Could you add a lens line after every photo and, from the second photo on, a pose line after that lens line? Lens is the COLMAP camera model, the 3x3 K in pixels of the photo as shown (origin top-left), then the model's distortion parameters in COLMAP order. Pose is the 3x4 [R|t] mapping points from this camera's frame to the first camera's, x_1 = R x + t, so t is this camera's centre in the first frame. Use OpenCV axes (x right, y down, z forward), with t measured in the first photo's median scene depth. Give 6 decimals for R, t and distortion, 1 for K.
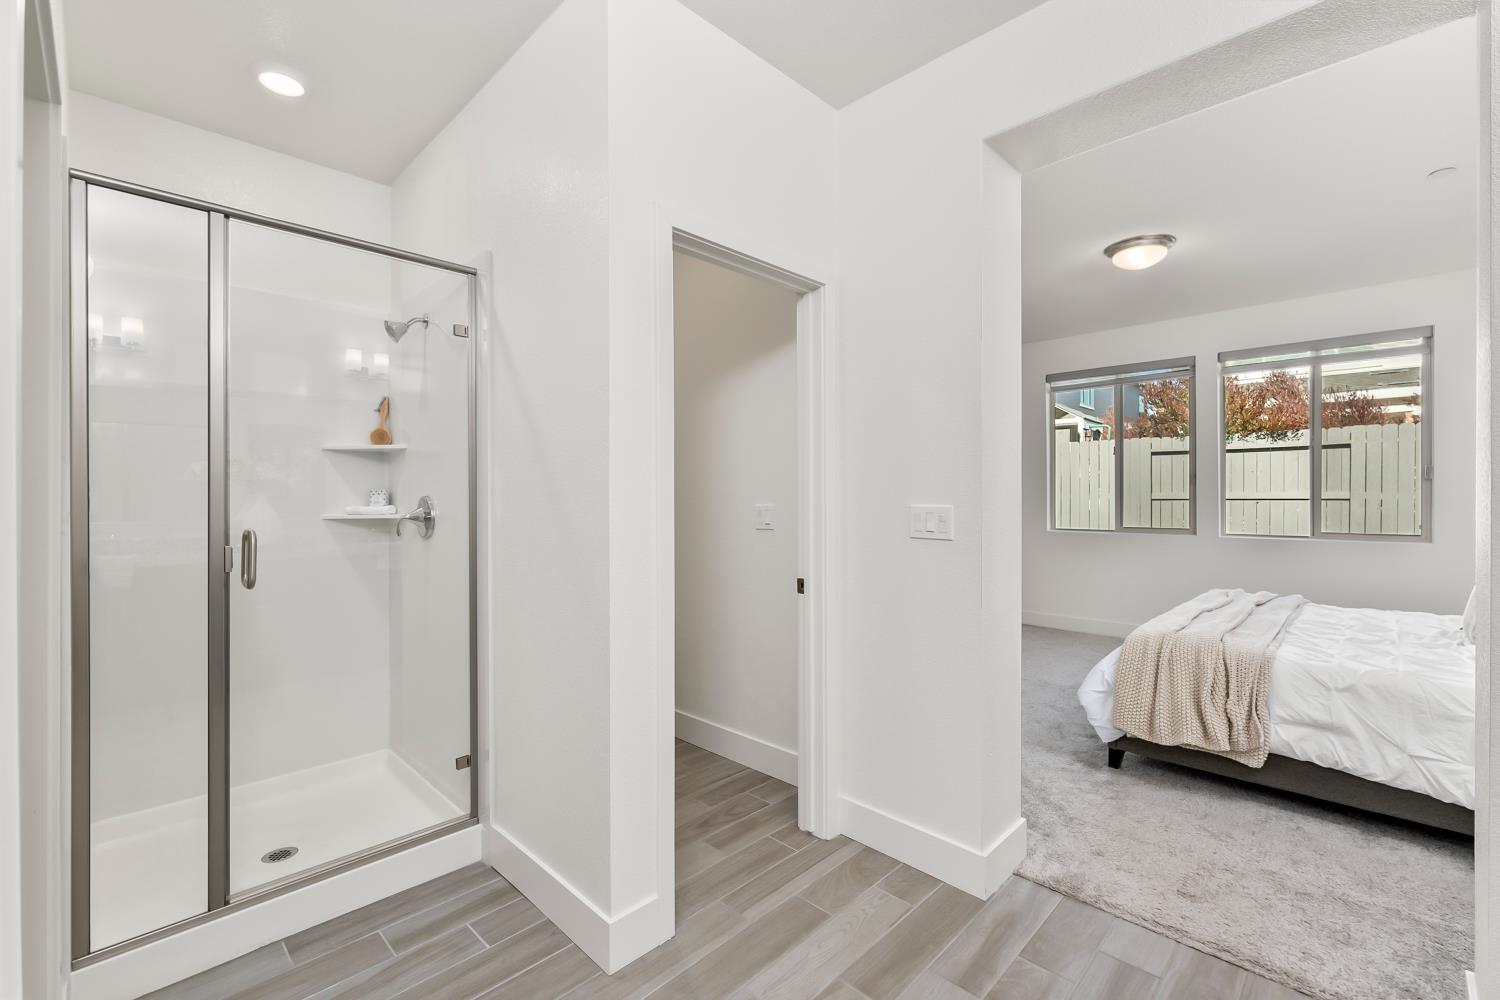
lens RADIAL K [[638.2, 0, 750.0], [0, 638.2, 500.0], [0, 0, 1]] dist [0.000622, 0.000105]
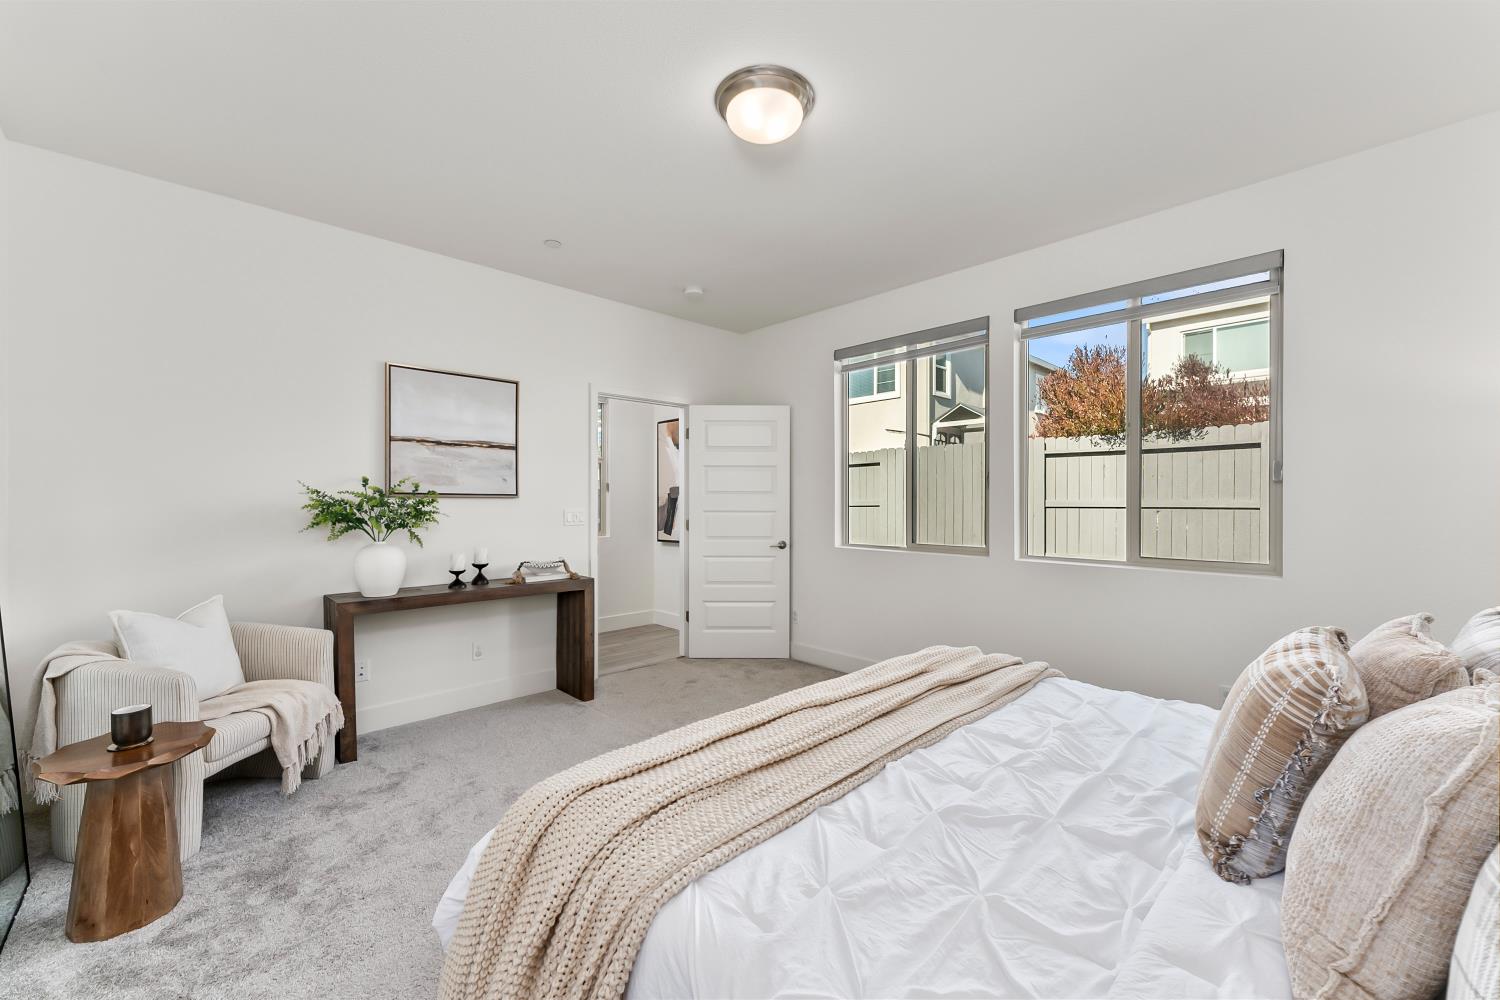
lens RADIAL K [[597.1, 0, 744.7], [0, 597.1, 509.0], [0, 0, 1]] dist [0.001147, 0.000147]
pose [[0.999703, 0.005005, -0.023854, 0.392847], [-0.004837, 0.999963, 0.007083, -0.004196], [0.023888, -0.006965, 0.999690, 0.272250]]
